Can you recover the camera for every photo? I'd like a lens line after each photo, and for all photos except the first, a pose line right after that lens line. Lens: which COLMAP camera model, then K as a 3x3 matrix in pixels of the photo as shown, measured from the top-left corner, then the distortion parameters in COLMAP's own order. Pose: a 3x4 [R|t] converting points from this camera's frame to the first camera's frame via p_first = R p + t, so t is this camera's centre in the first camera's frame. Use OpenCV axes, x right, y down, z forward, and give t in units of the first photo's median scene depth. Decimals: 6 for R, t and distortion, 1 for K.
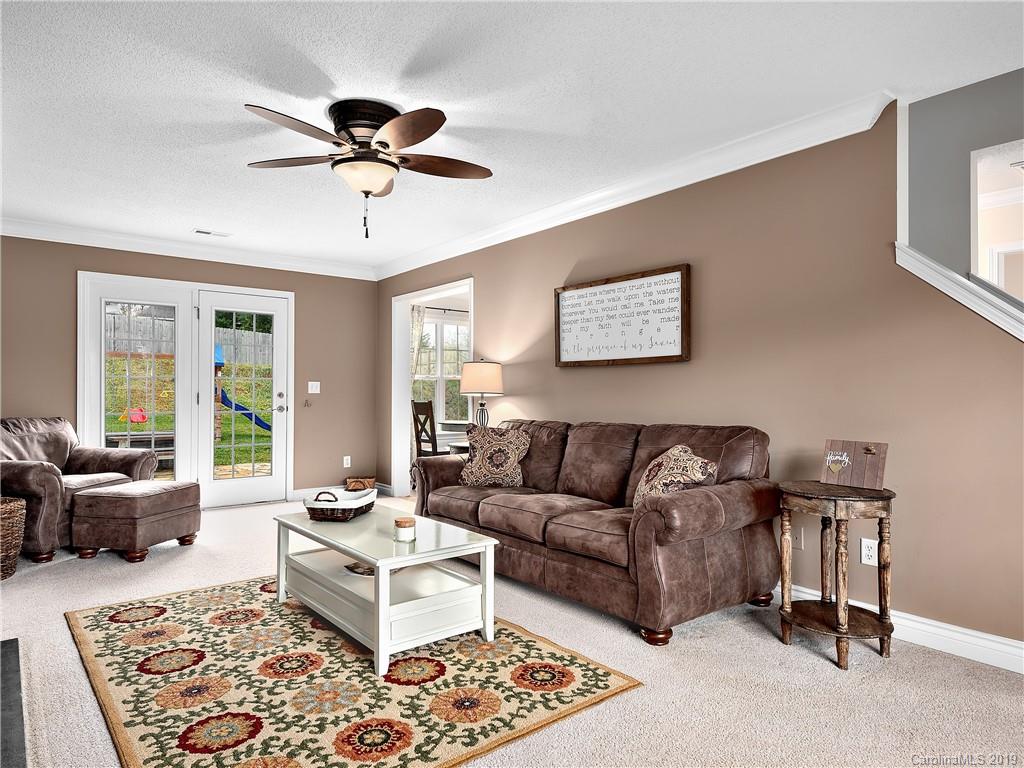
lens RADIAL K [[635.5, 0, 510.5], [0, 635.5, 384.0], [0, 0, 1]] dist [0.023624, -0.004752]
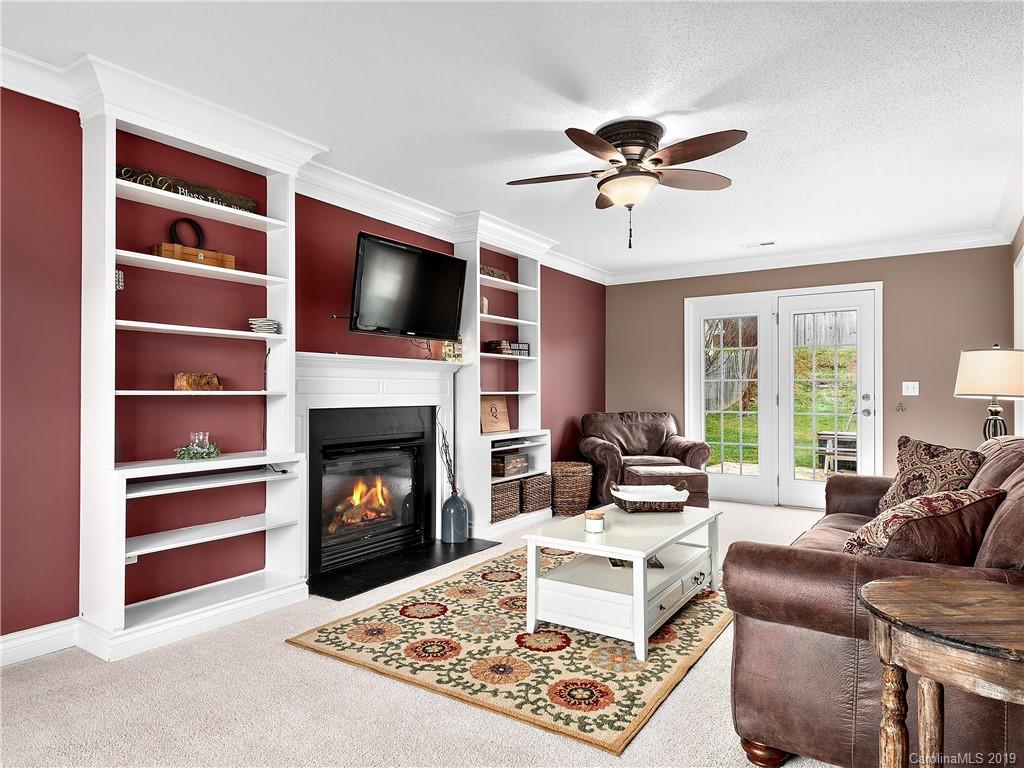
lens RADIAL K [[635.5, 0, 509.9], [0, 635.5, 387.8], [0, 0, 1]] dist [0.023624, -0.004752]
pose [[0.301368, -0.008131, -0.953473, 0.928763], [0.010241, 0.999934, -0.005290, 0.009279], [0.953453, -0.008170, 0.301432, 0.623717]]
